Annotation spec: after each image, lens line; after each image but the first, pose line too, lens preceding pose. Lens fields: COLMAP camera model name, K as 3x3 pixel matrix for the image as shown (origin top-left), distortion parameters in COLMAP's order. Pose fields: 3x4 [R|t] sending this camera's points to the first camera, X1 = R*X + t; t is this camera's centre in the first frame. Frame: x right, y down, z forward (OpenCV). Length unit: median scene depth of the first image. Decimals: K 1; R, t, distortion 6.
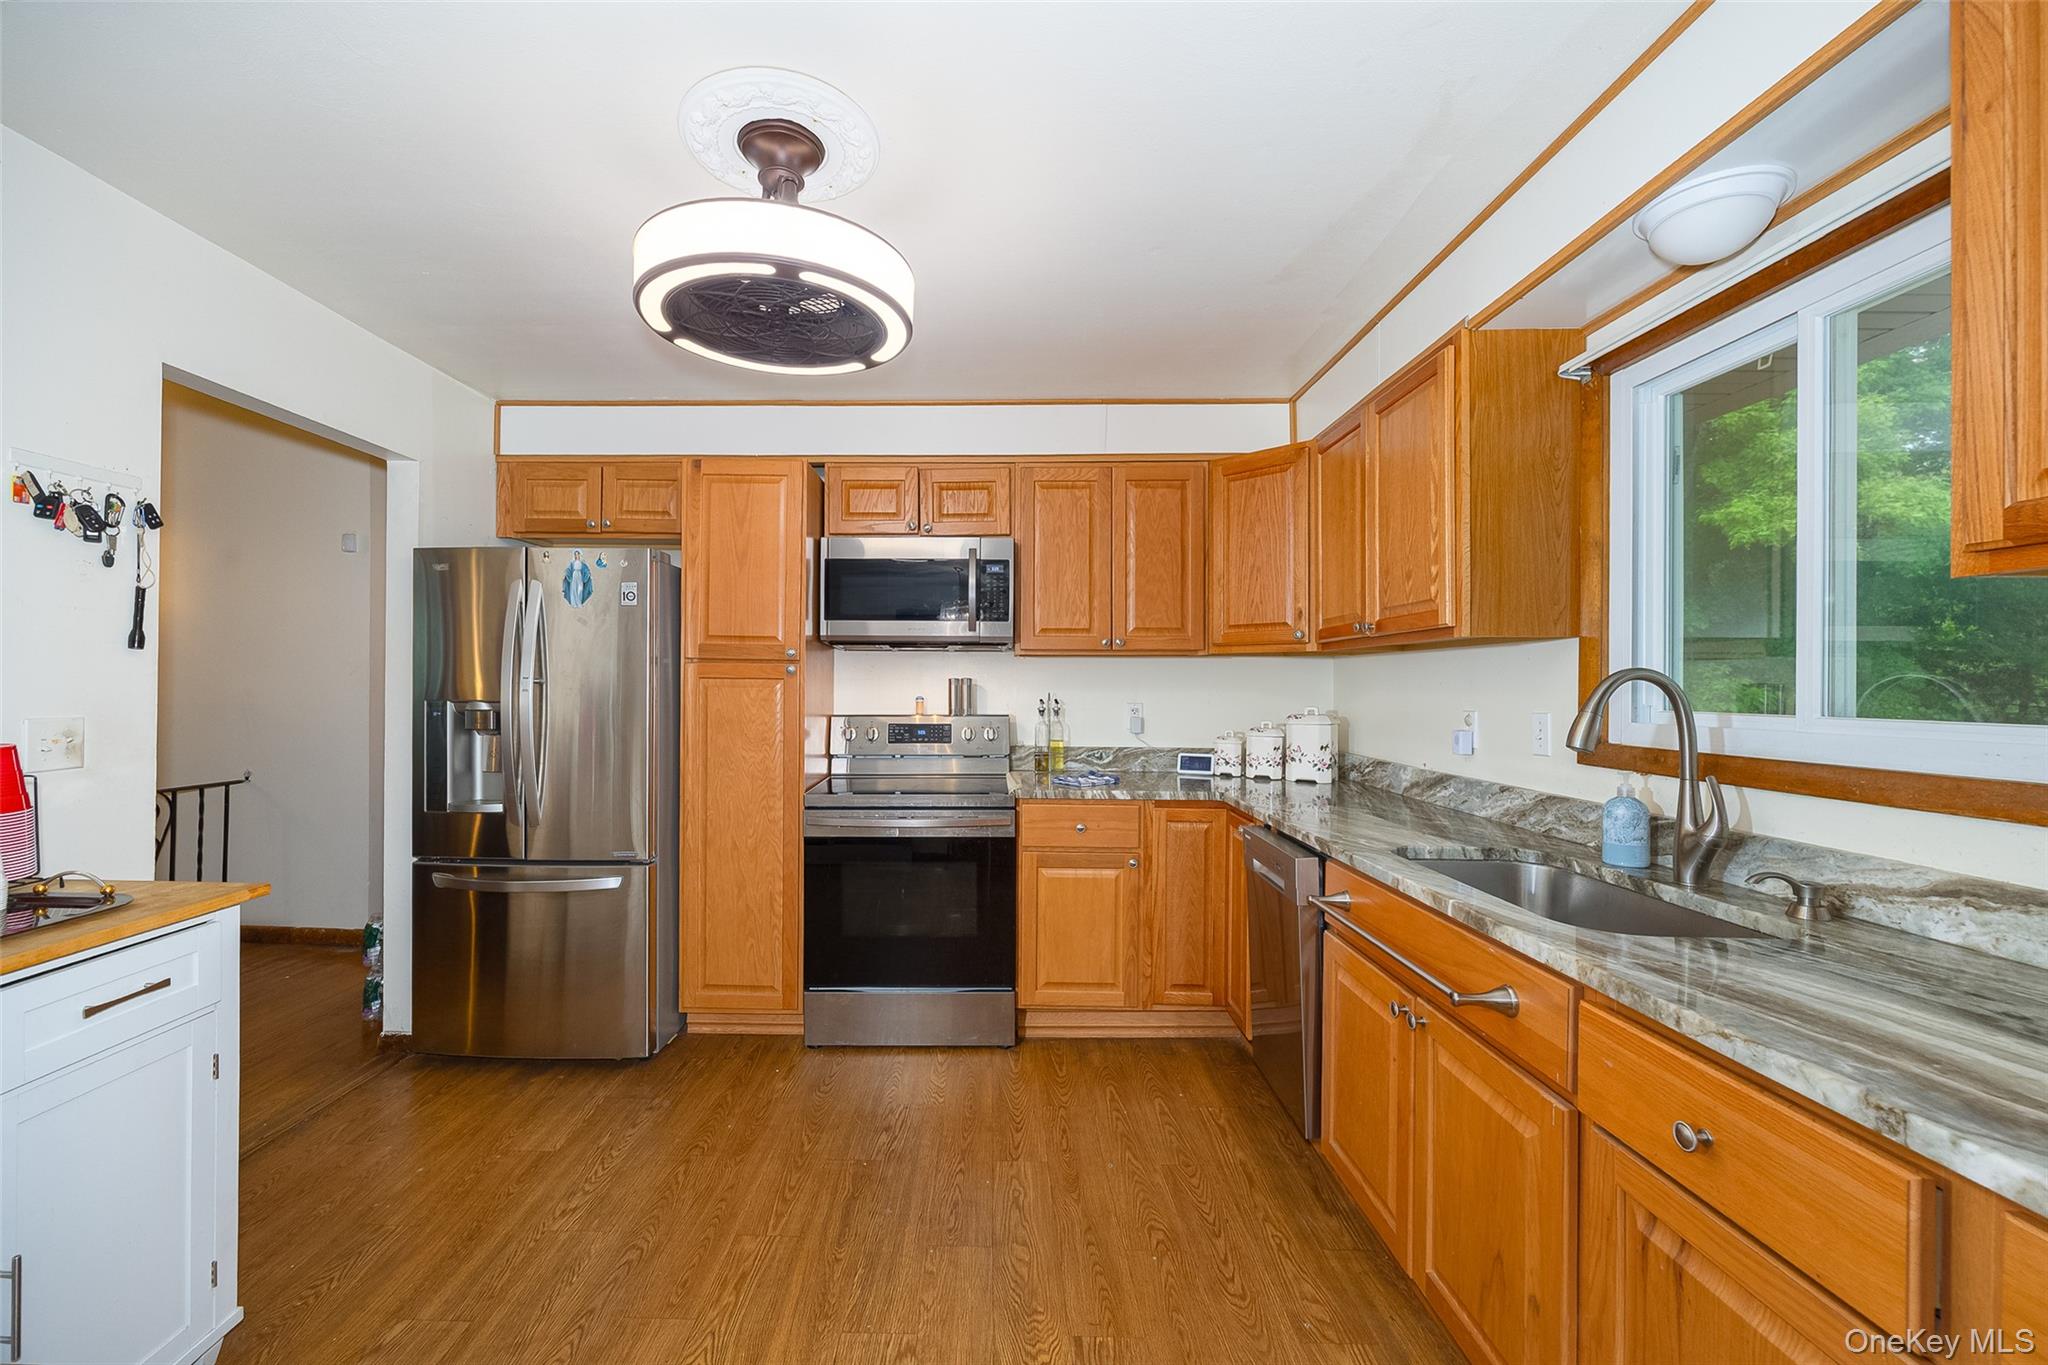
lens RADIAL K [[810.6, 0, 947.9], [0, 810.6, 684.5], [0, 0, 1]] dist [-0.005799, 0.000292]
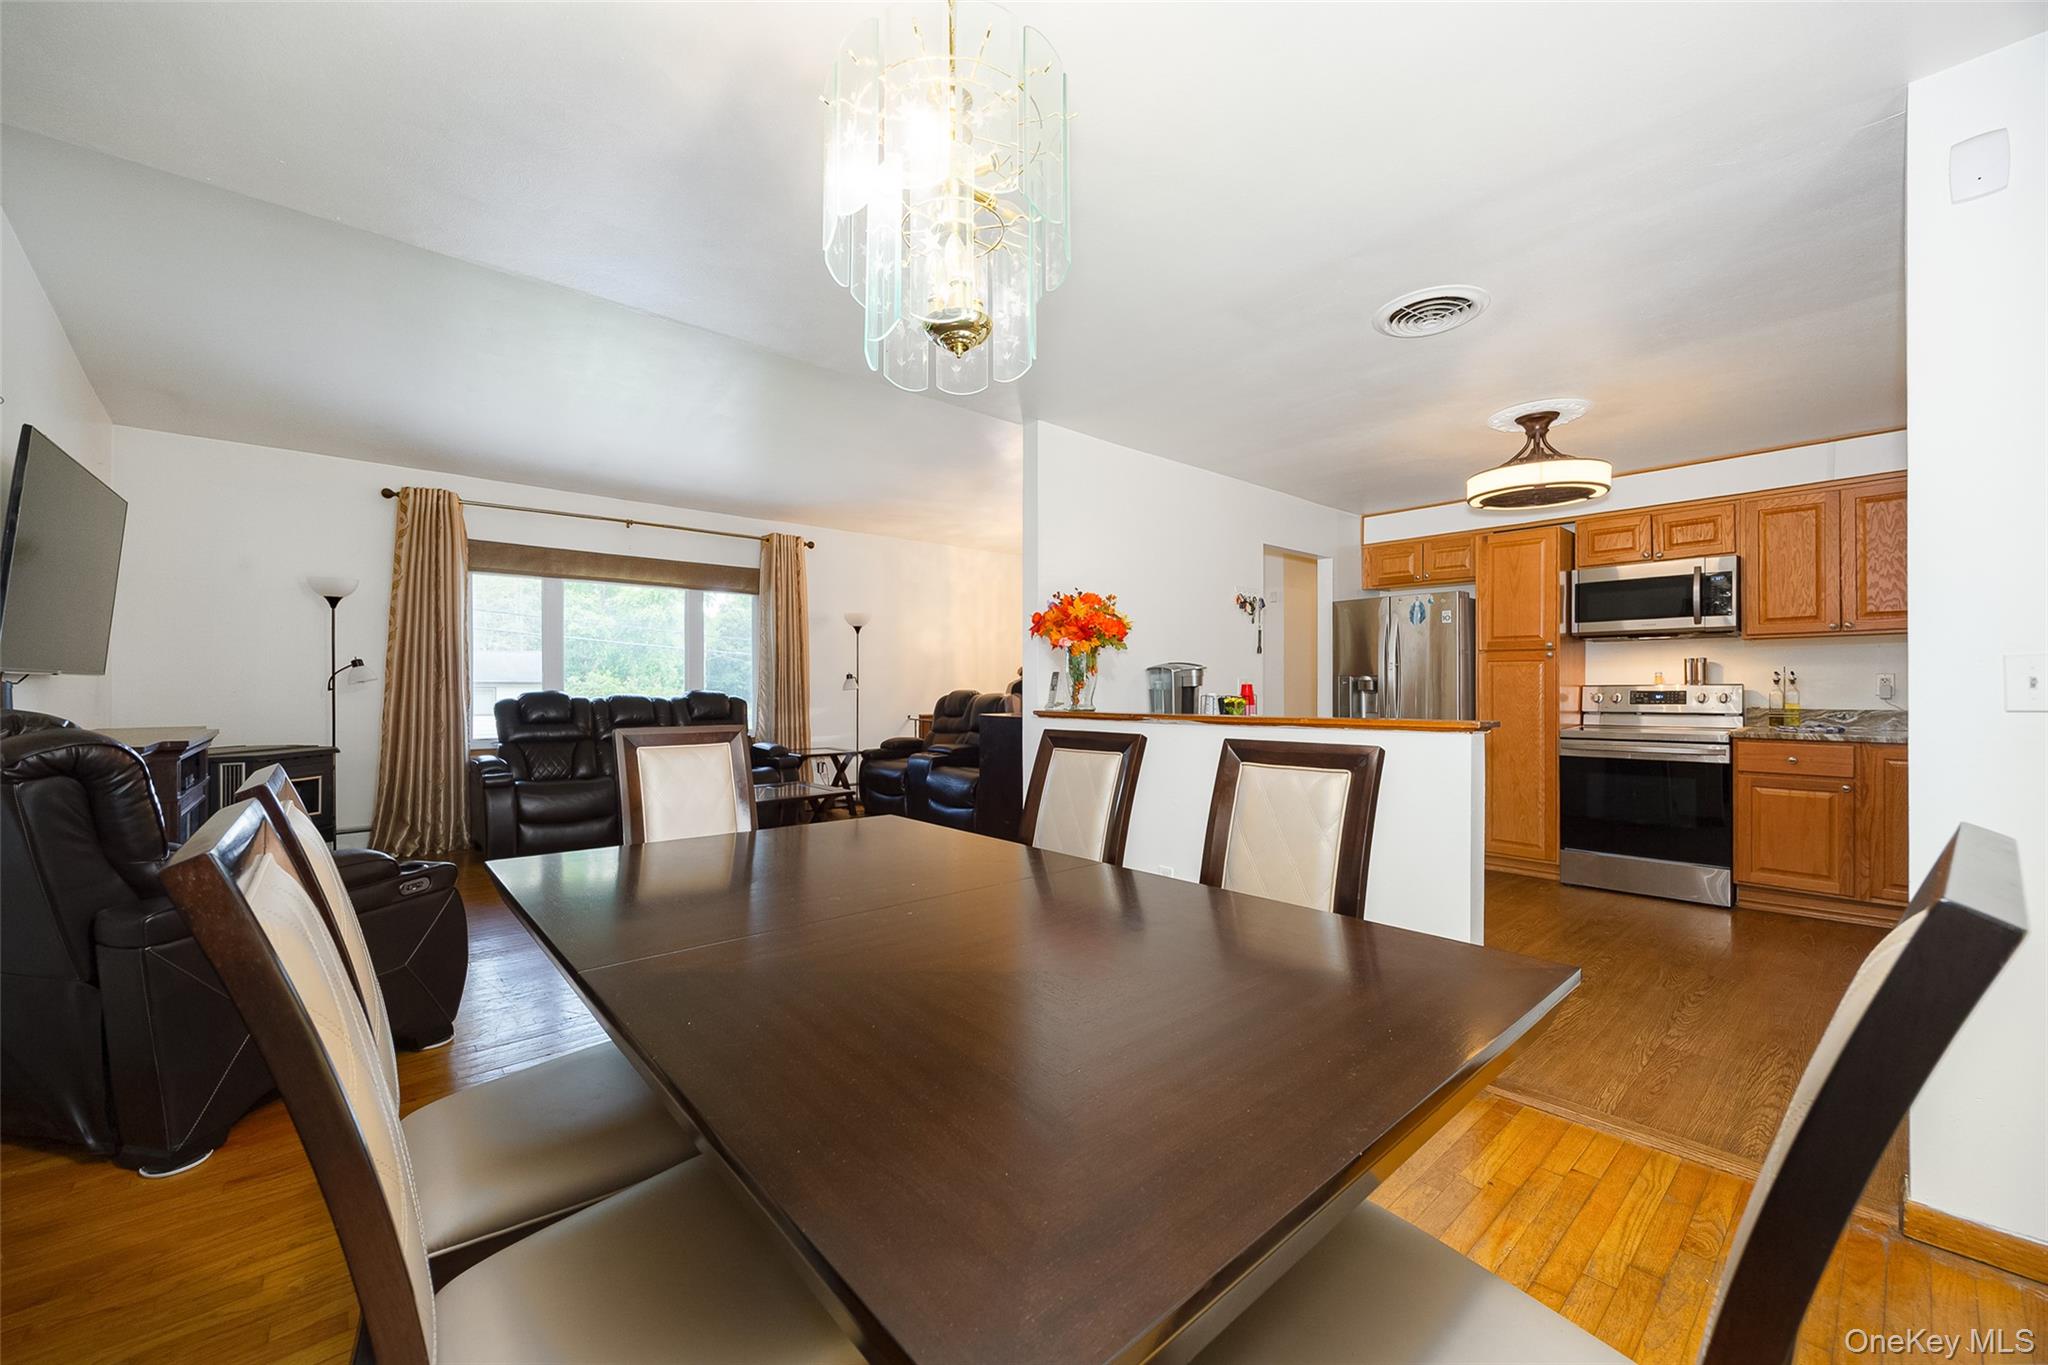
lens RADIAL K [[810.6, 0, 1009.9], [0, 810.6, 686.9], [0, 0, 1]] dist [-0.005799, 0.000292]
pose [[0.689936, -0.009793, -0.723805, 0.223762], [0.004218, 0.999946, -0.009509, 0.054179], [0.723859, 0.003507, 0.689940, -0.869411]]
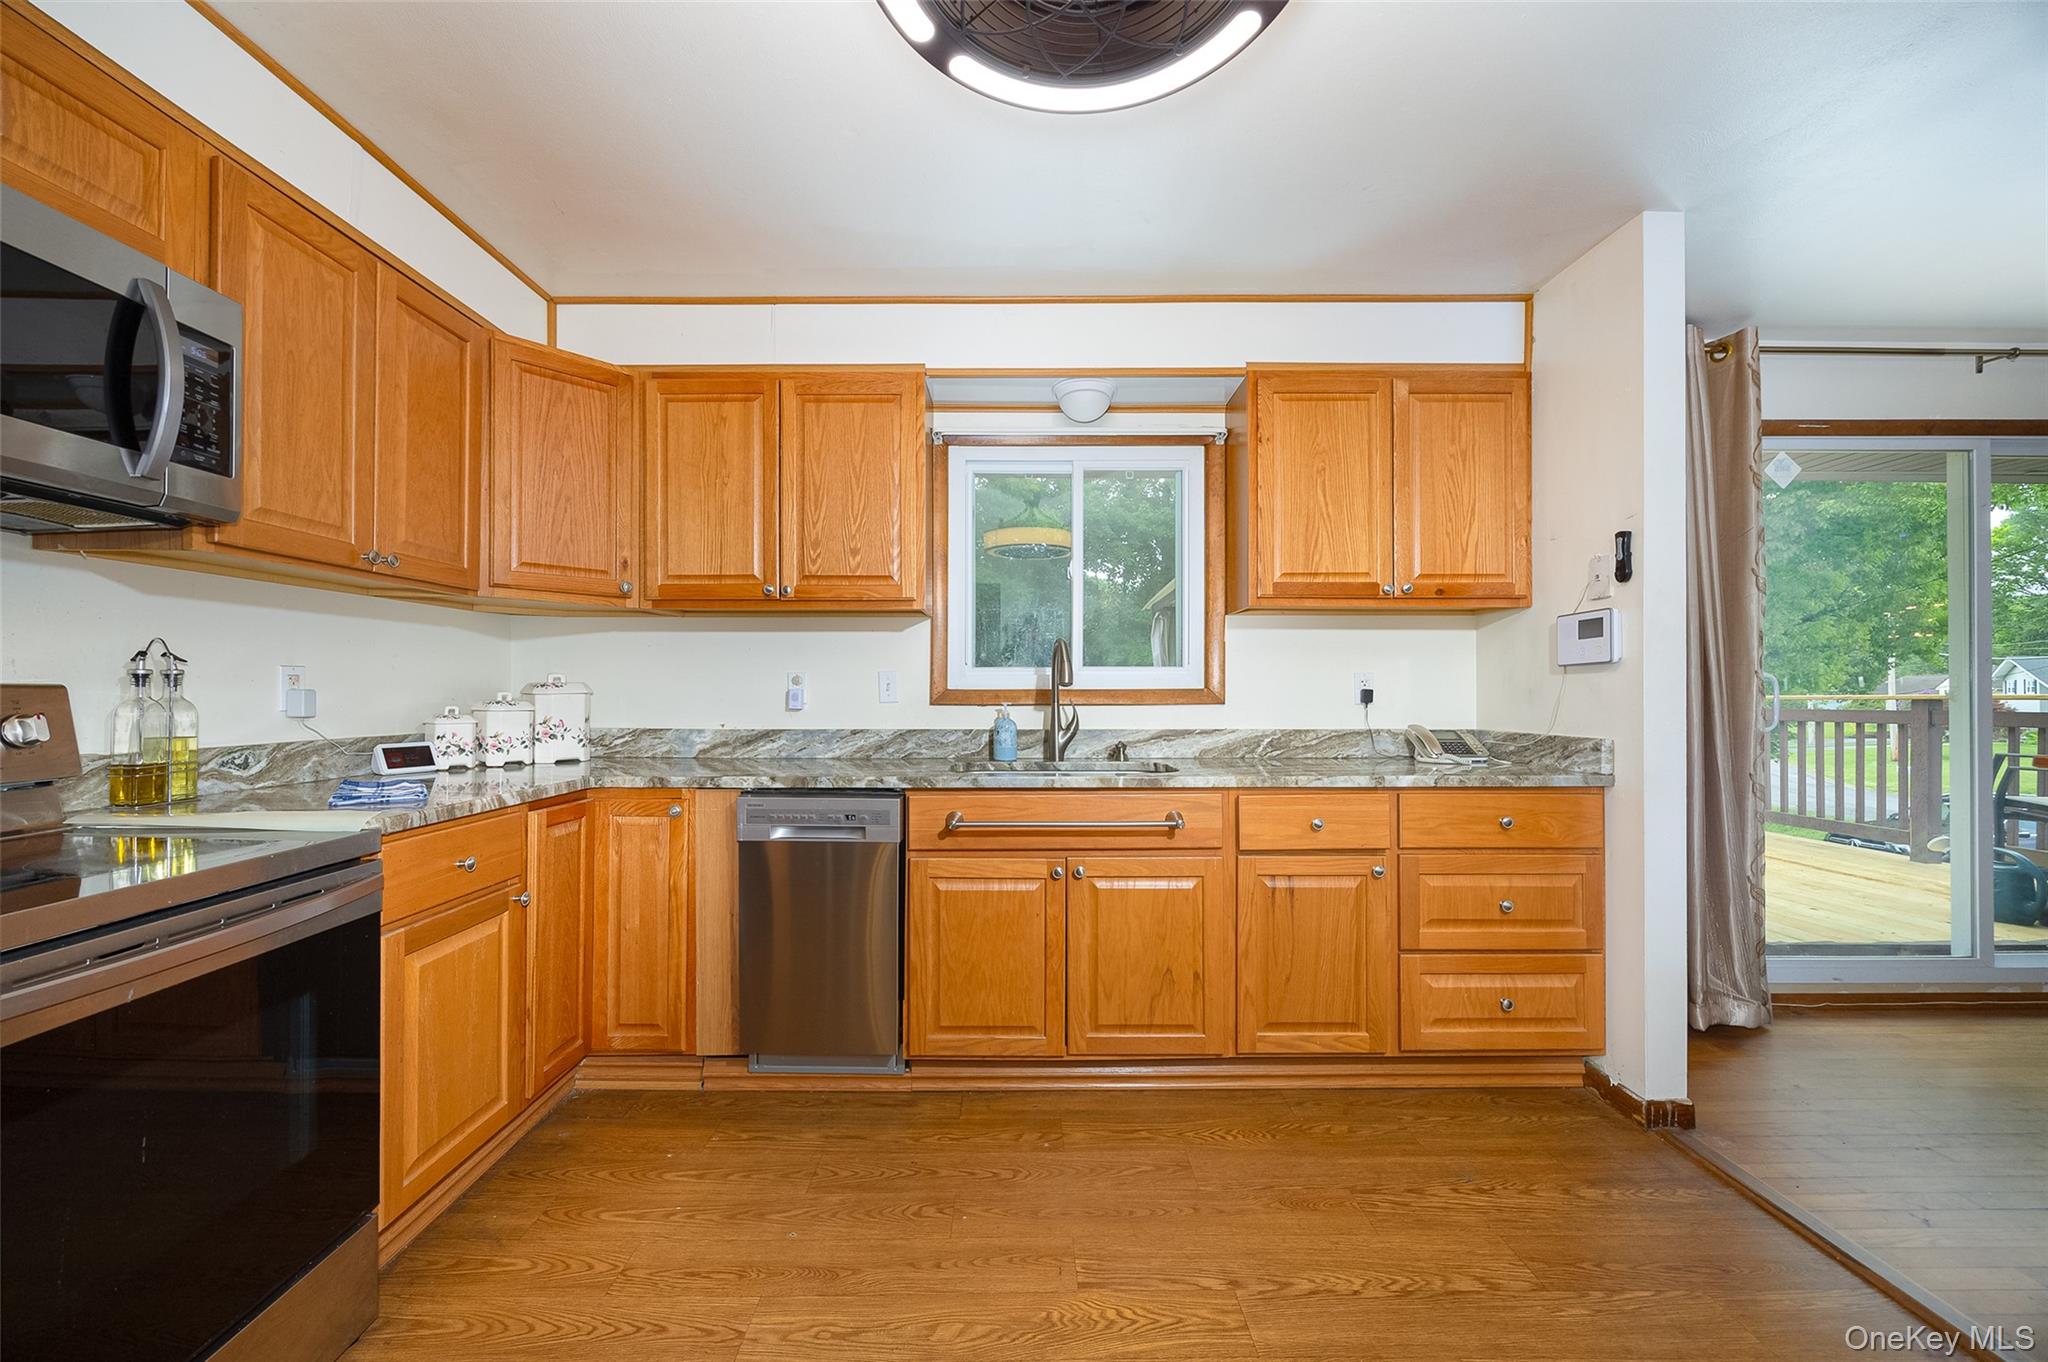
lens RADIAL K [[810.6, 0, 984.0], [0, 810.6, 693.1], [0, 0, 1]] dist [-0.005799, 0.000292]
pose [[-0.052562, -0.003181, 0.998613, -0.415139], [-0.002228, 0.999993, 0.003068, 0.044152], [-0.998615, -0.002064, -0.052569, 0.597928]]
